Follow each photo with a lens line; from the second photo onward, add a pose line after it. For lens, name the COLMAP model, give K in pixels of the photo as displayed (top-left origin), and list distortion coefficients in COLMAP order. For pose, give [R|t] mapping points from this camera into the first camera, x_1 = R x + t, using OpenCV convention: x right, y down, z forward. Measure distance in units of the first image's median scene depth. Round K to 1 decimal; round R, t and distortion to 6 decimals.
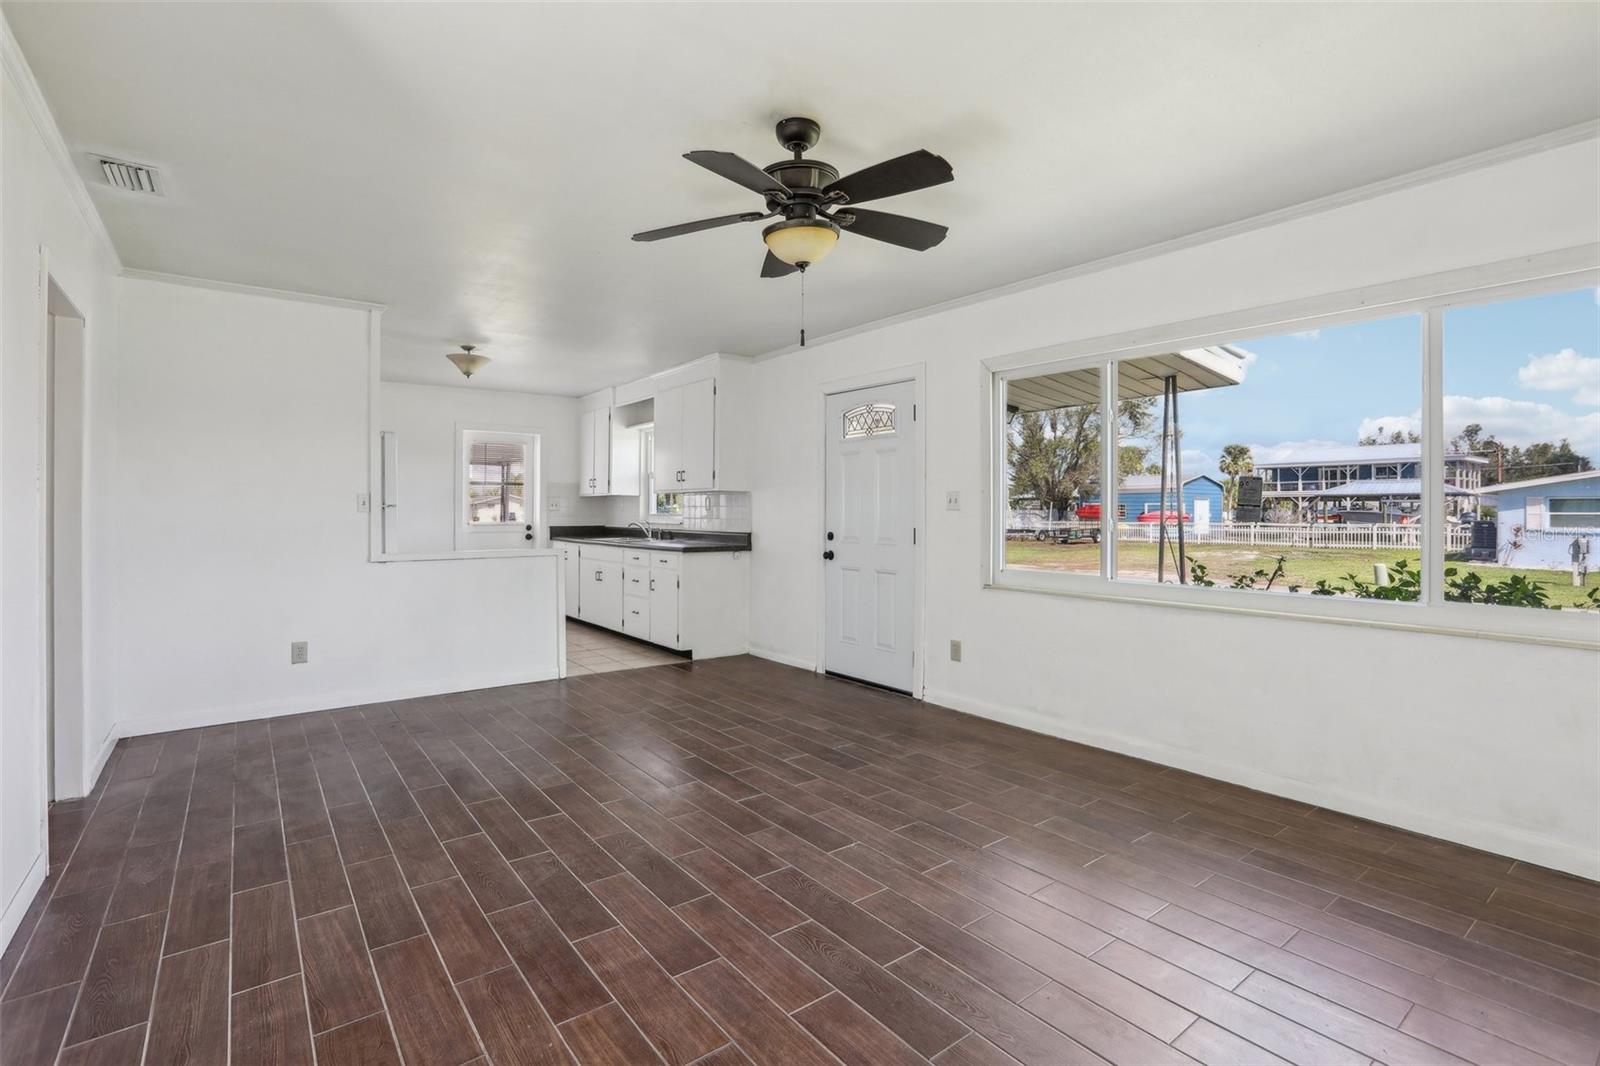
lens RADIAL K [[749.1, 0, 809.1], [0, 749.1, 508.7], [0, 0, 1]] dist [-0.028550, 0.000112]
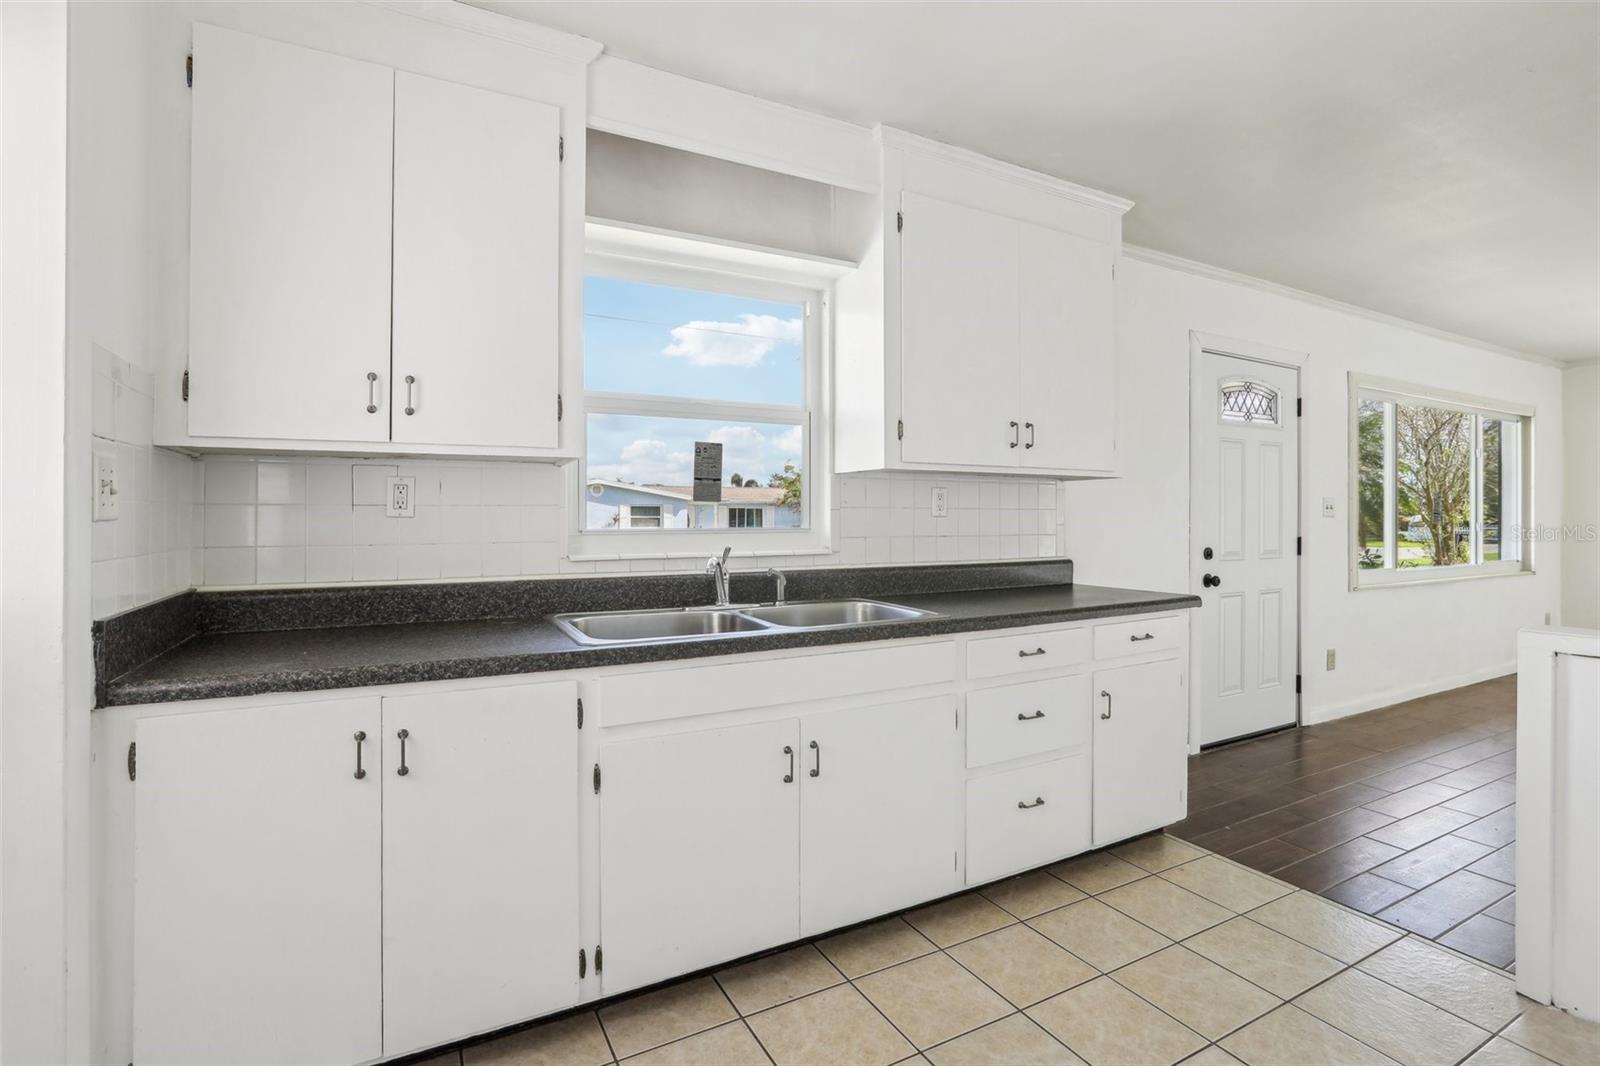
lens RADIAL K [[758.3, 0, 804.7], [0, 758.3, 512.2], [0, 0, 1]] dist [-0.044440, 0.018367]
pose [[0.157068, 0.012460, 0.987509, -1.311265], [-0.000567, 0.999921, -0.012527, 0.013344], [-0.987588, 0.001408, 0.157062, 2.282161]]
